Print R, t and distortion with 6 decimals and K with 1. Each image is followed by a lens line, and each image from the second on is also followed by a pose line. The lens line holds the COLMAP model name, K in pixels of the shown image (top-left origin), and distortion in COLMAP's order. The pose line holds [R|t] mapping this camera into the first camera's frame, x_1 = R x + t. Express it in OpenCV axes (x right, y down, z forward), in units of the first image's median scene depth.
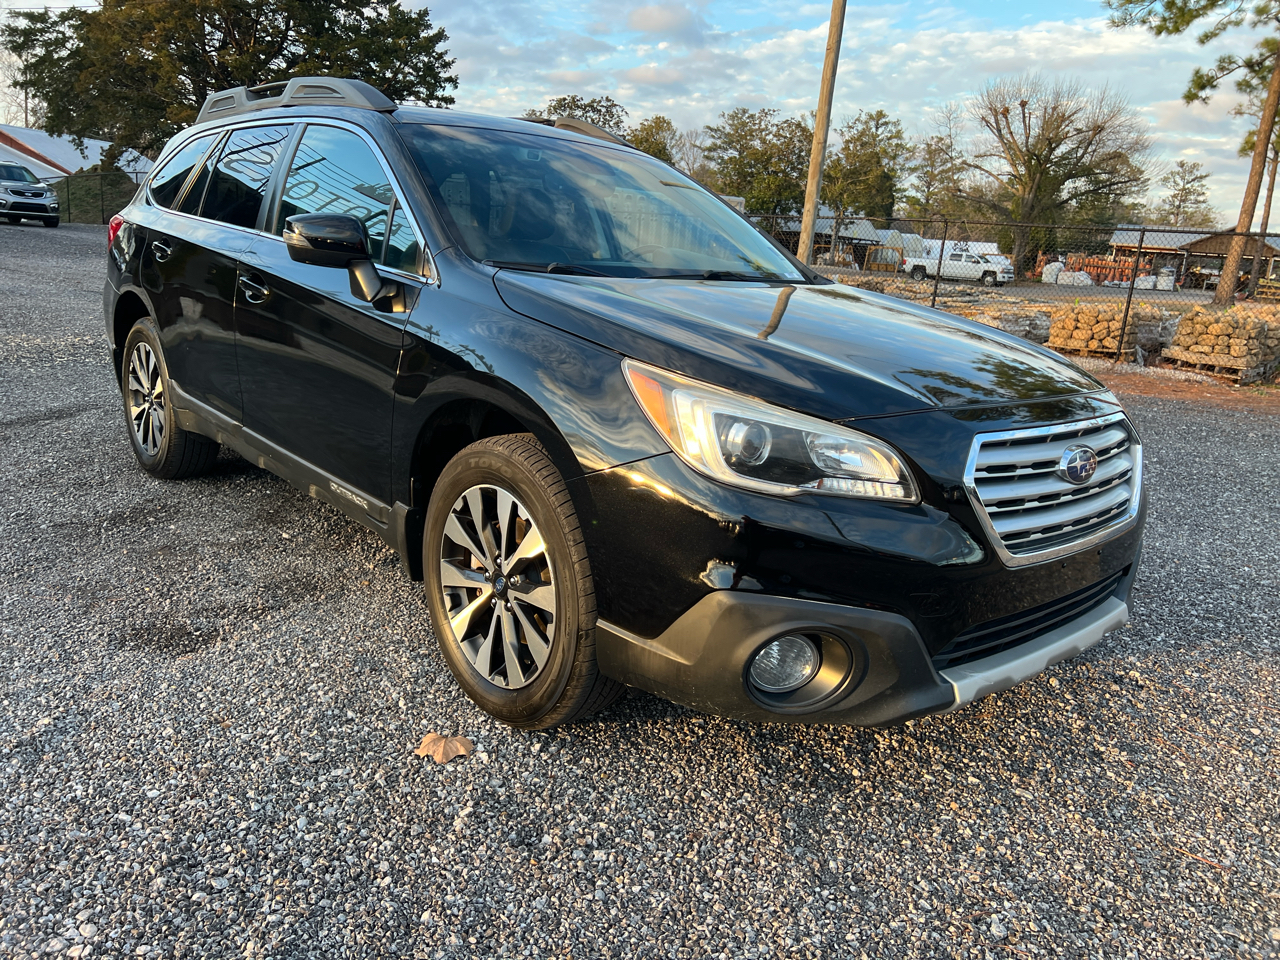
lens RADIAL K [[973.4, 0, 659.5], [0, 973.4, 495.2], [0, 0, 1]] dist [0.045850, -0.052780]
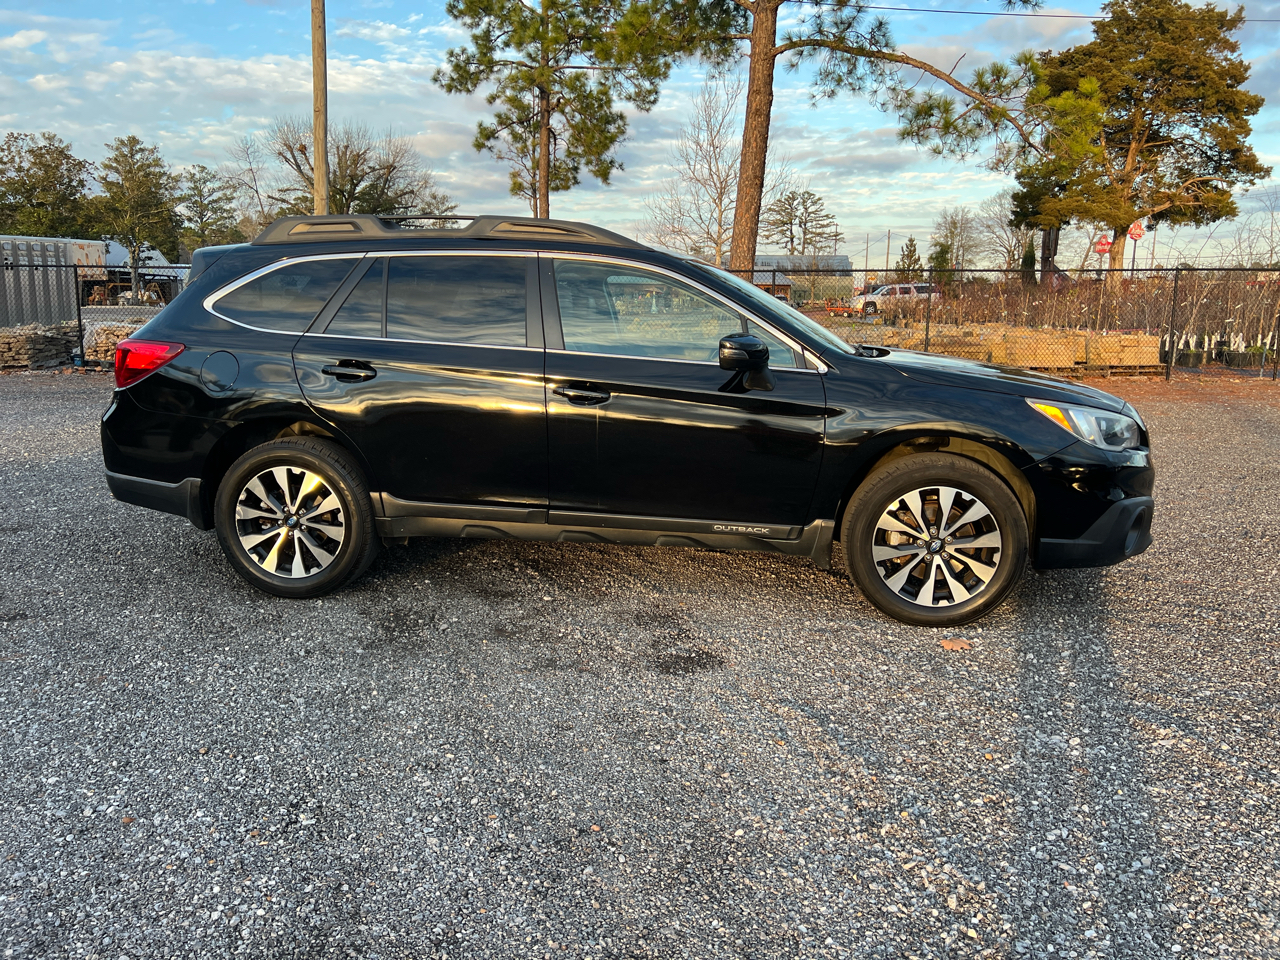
lens RADIAL K [[983.6, 0, 656.3], [0, 983.6, 501.4], [0, 0, 1]] dist [0.046876, -0.051648]
pose [[0.741917, -0.196087, 0.641178, -0.108885], [0.207859, 0.976432, 0.058099, -0.012244], [-0.637459, 0.090169, 0.765190, 0.001526]]
